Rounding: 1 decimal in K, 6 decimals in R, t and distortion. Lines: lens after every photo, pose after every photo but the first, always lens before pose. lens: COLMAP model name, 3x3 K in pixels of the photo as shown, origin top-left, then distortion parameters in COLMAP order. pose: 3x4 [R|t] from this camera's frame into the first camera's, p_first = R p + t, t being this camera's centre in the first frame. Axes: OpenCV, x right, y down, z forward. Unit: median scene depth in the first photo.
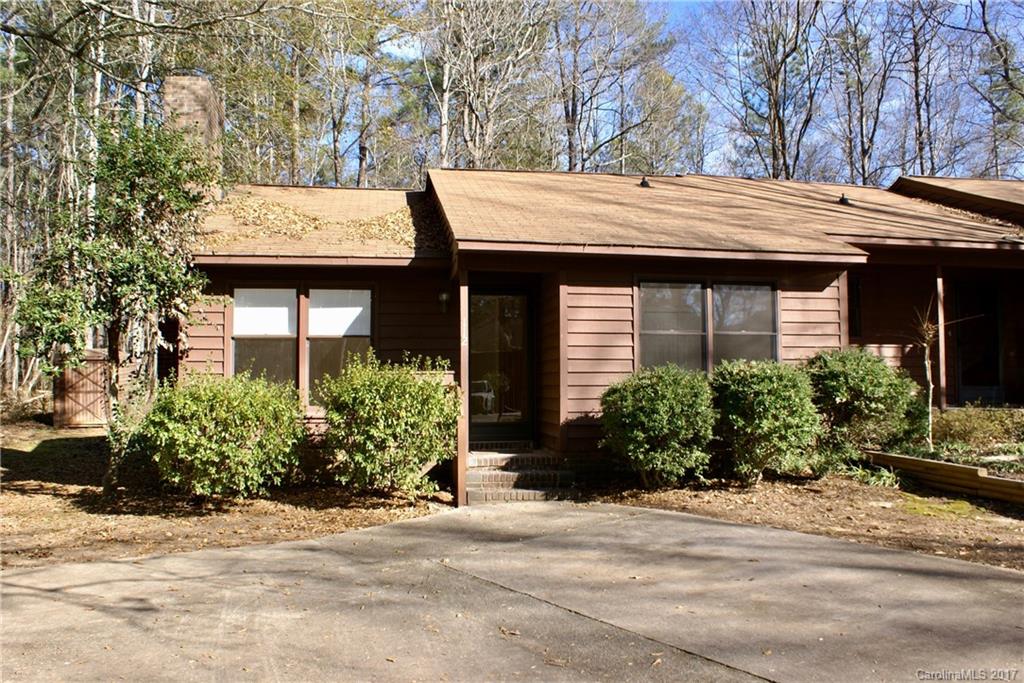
lens RADIAL K [[800.1, 0, 513.4], [0, 800.1, 337.8], [0, 0, 1]] dist [-0.067004, 0.002922]
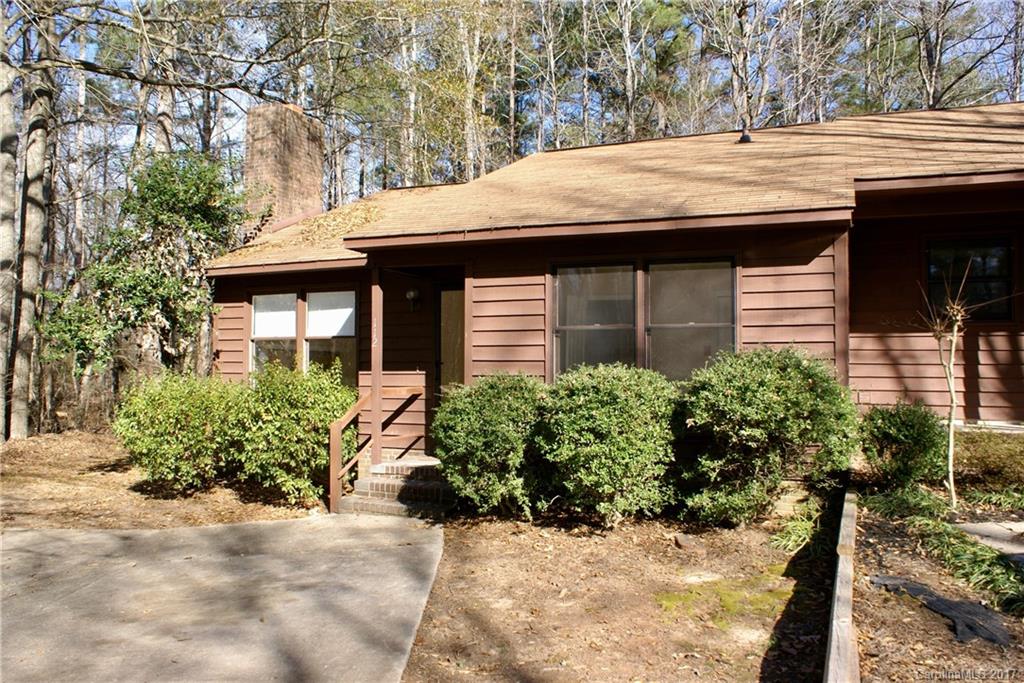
lens RADIAL K [[800.1, 0, 512.8], [0, 800.1, 348.0], [0, 0, 1]] dist [-0.067004, 0.002922]
pose [[0.850132, -0.008822, -0.526496, 0.544095], [0.027130, 0.999266, 0.027063, -0.009886], [0.525870, -0.037291, 0.849747, 0.255189]]
